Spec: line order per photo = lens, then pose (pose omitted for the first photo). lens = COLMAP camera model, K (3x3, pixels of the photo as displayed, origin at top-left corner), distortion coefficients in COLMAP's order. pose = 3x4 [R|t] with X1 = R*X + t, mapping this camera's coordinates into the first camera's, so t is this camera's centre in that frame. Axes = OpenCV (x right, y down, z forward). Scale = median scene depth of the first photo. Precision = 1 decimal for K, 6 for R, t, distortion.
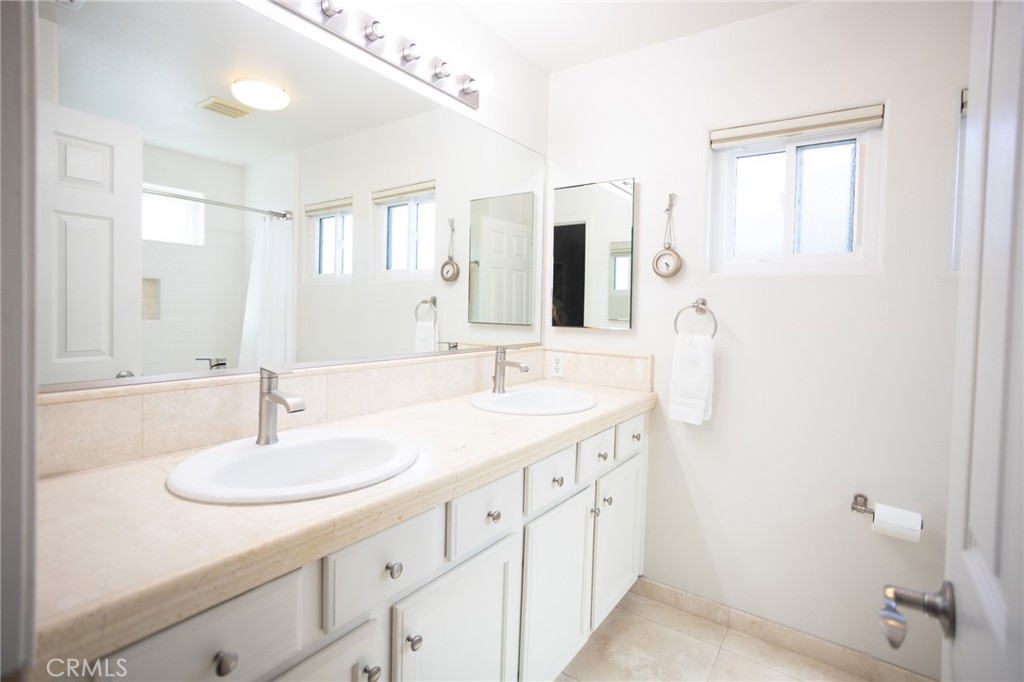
lens RADIAL K [[490.9, 0, 501.9], [0, 490.9, 315.8], [0, 0, 1]] dist [-0.042607, 0.027476]
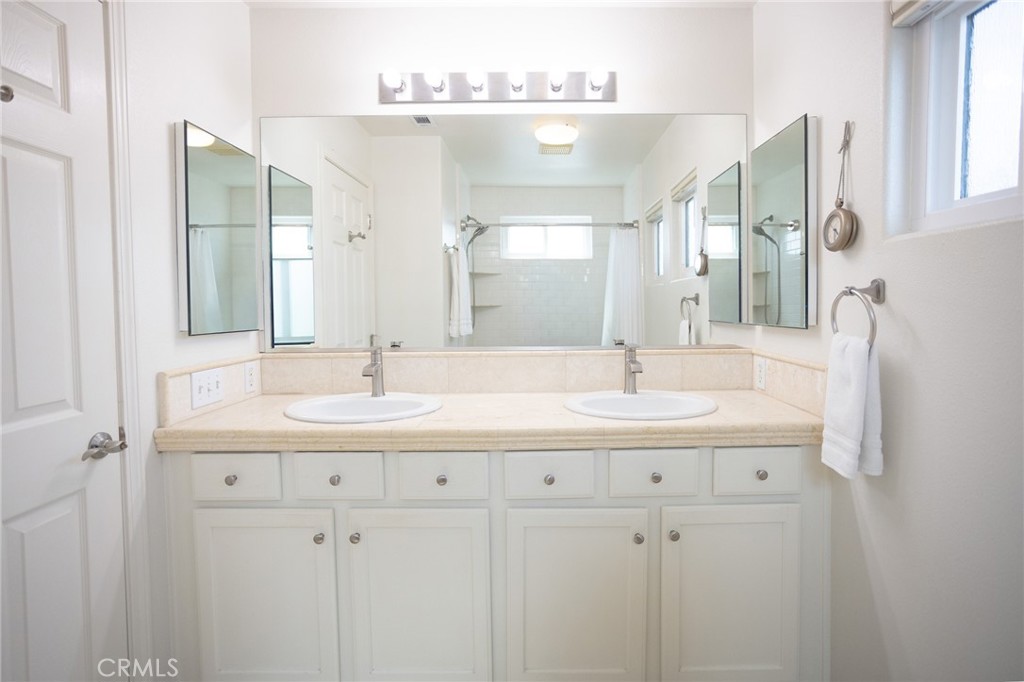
lens RADIAL K [[490.9, 0, 501.9], [0, 490.9, 315.8], [0, 0, 1]] dist [-0.042607, 0.027476]
pose [[0.582749, -0.011187, -0.812575, 0.601064], [0.008593, 0.999934, -0.007603, 0.012063], [0.812607, -0.002552, 0.582806, 0.244332]]
